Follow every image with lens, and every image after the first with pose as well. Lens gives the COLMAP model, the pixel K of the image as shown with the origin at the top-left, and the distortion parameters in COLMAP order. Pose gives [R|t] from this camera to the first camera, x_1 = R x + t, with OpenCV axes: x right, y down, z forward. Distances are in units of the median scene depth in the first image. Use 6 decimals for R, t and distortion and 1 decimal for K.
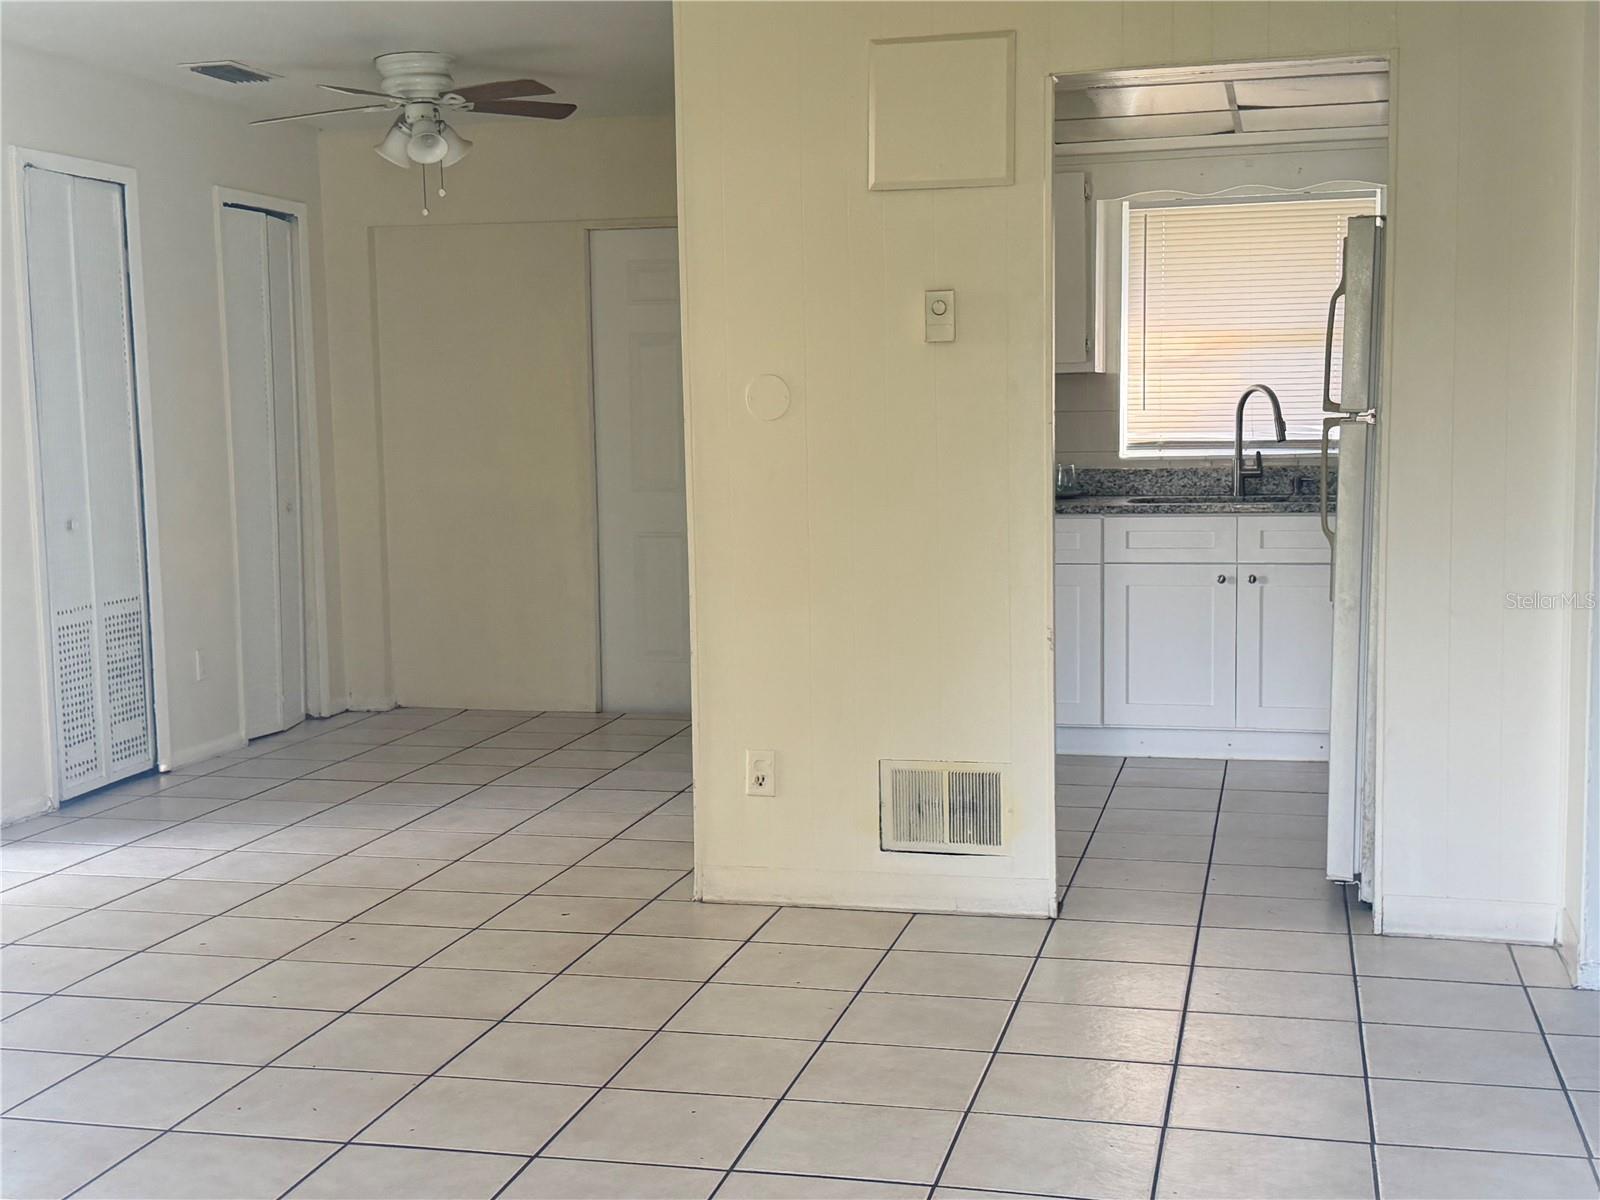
lens RADIAL K [[2006.3, 0, 800.0], [0, 2006.3, 600.0], [0, 0, 1]] dist [0.205338, 0.020333]
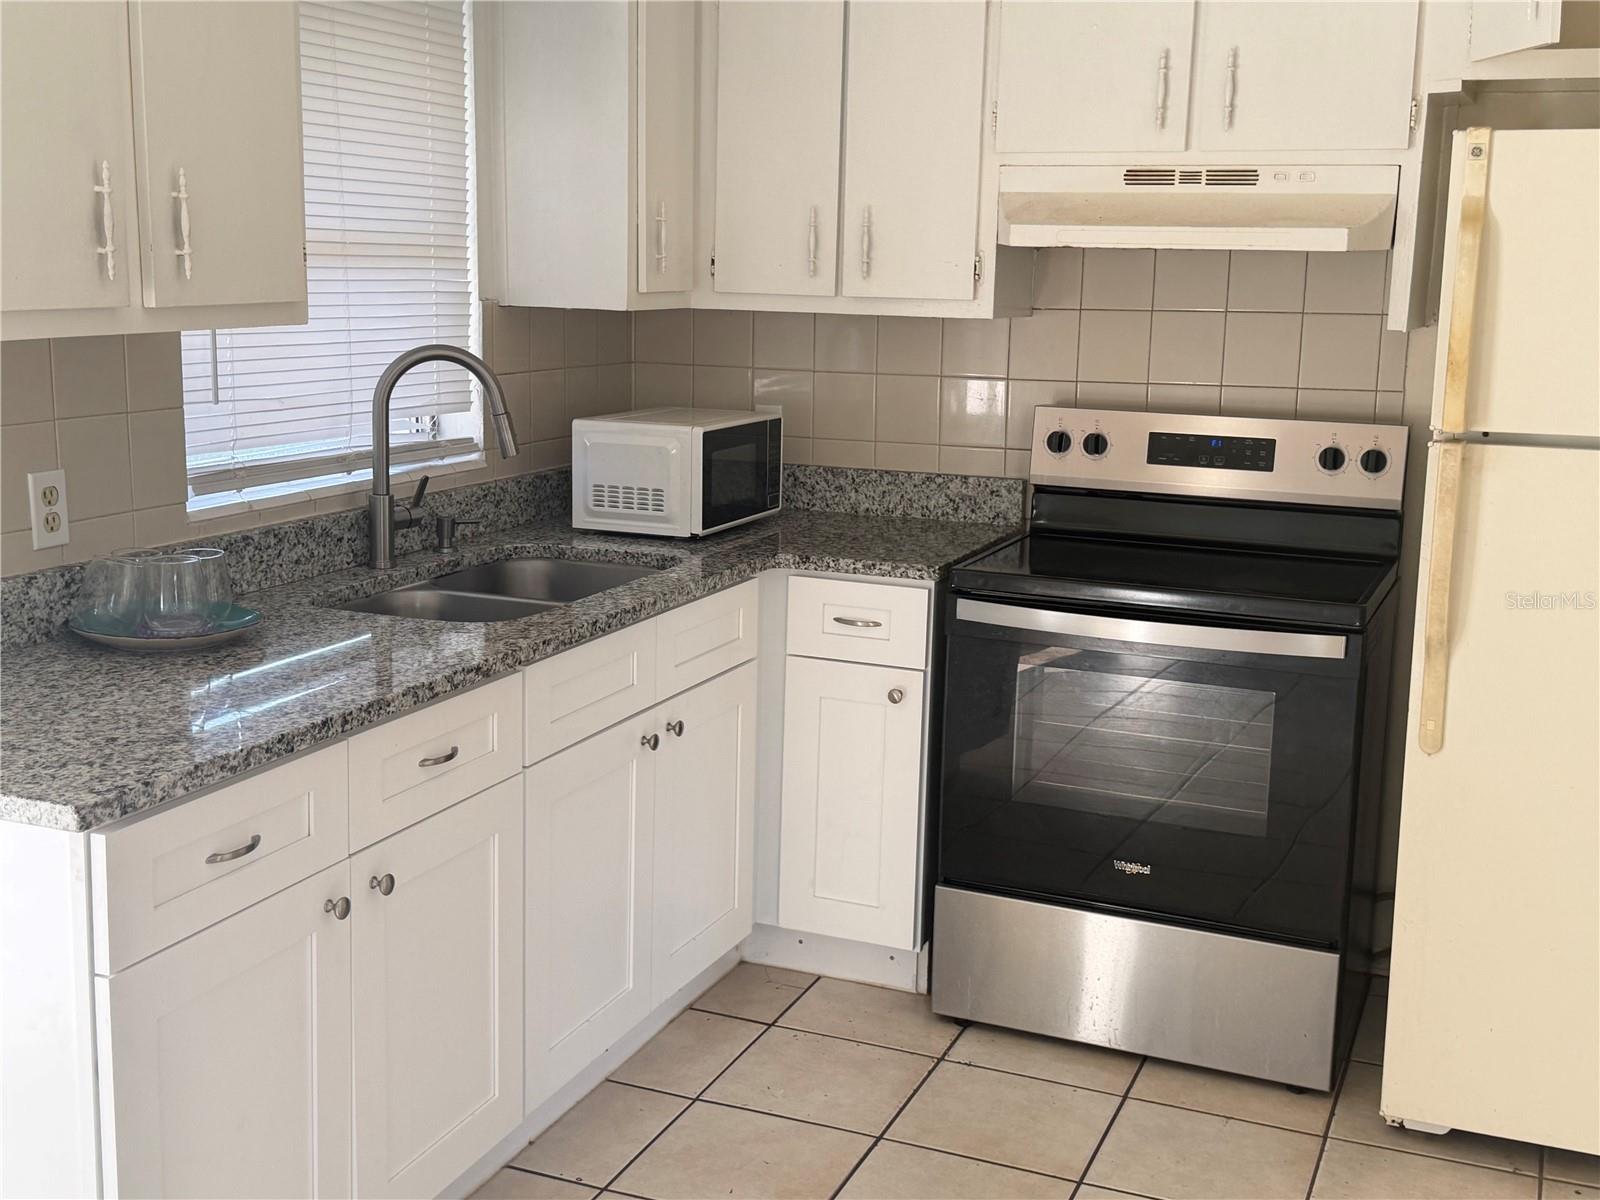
lens RADIAL K [[1883.3, 0, 800.0], [0, 1883.3, 600.0], [0, 0, 1]] dist [0.114615, -0.024542]
pose [[0.146556, -0.163298, 0.975631, -0.223078], [0.075150, 0.985268, 0.153622, -0.106621], [-0.986344, 0.050804, 0.156669, 0.821122]]
